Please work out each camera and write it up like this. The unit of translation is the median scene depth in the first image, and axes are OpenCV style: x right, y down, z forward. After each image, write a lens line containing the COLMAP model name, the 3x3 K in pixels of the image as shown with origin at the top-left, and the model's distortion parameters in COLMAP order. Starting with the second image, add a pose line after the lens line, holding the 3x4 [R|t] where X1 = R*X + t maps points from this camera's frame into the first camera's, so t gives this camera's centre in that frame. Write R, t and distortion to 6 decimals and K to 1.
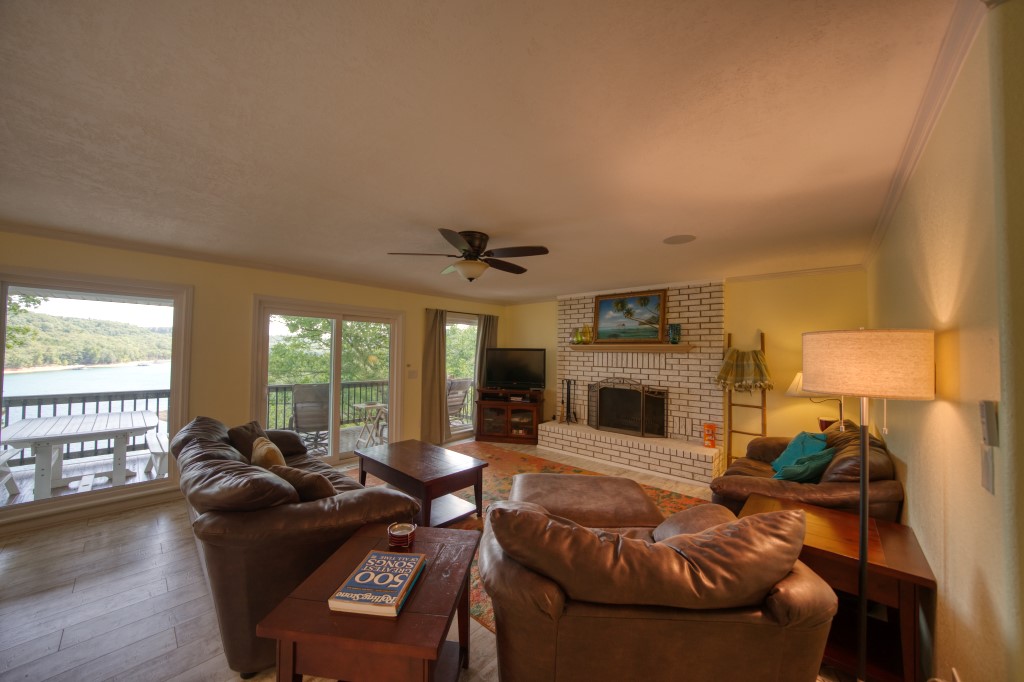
lens RADIAL K [[353.9, 0, 504.8], [0, 353.9, 333.7], [0, 0, 1]] dist [-0.024161, 0.002302]
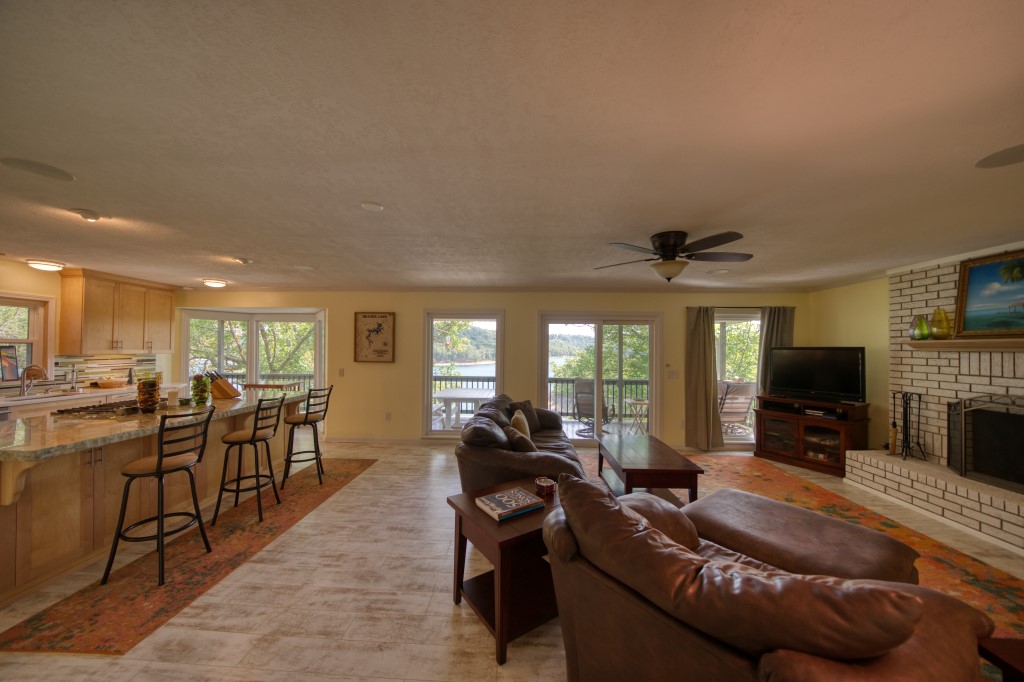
lens RADIAL K [[353.9, 0, 507.9], [0, 353.9, 340.1], [0, 0, 1]] dist [-0.024161, 0.002302]
pose [[0.648133, -0.027283, -0.761038, 0.214789], [0.039134, 0.999231, -0.002495, 0.002101], [0.760521, -0.028165, 0.648702, 0.007209]]
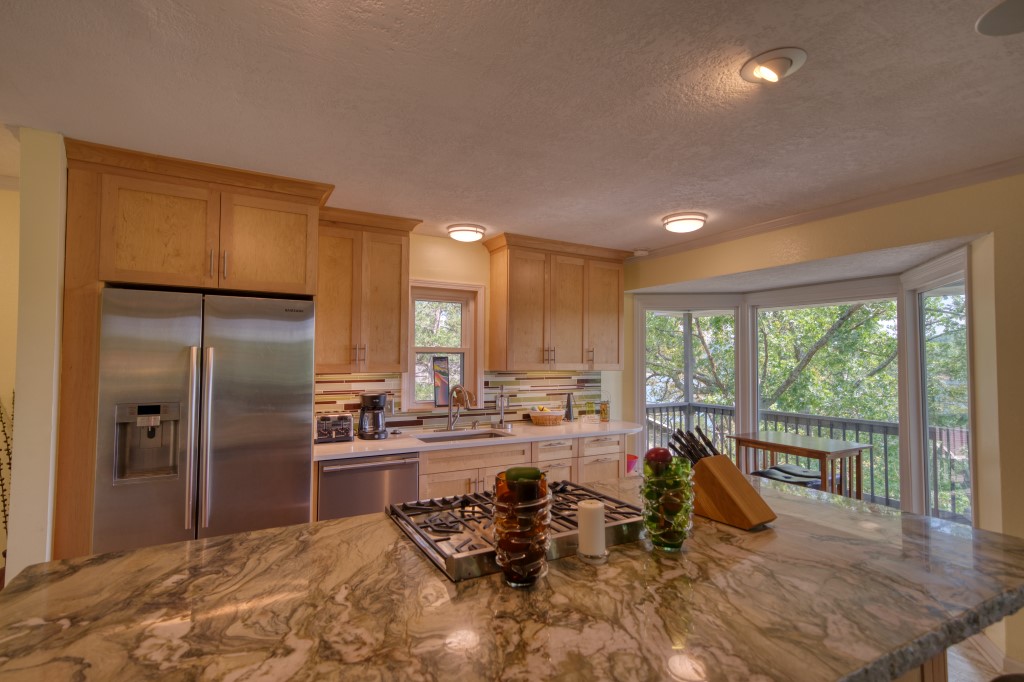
lens RADIAL K [[496.2, 0, 504.6], [0, 496.2, 341.1], [0, 0, 1]] dist [0.019521, 0.001419]
pose [[-0.317075, -0.047651, -0.947203, -0.393932], [0.030177, 0.997724, -0.060294, -0.005296], [0.947920, -0.047701, -0.314916, -0.004838]]
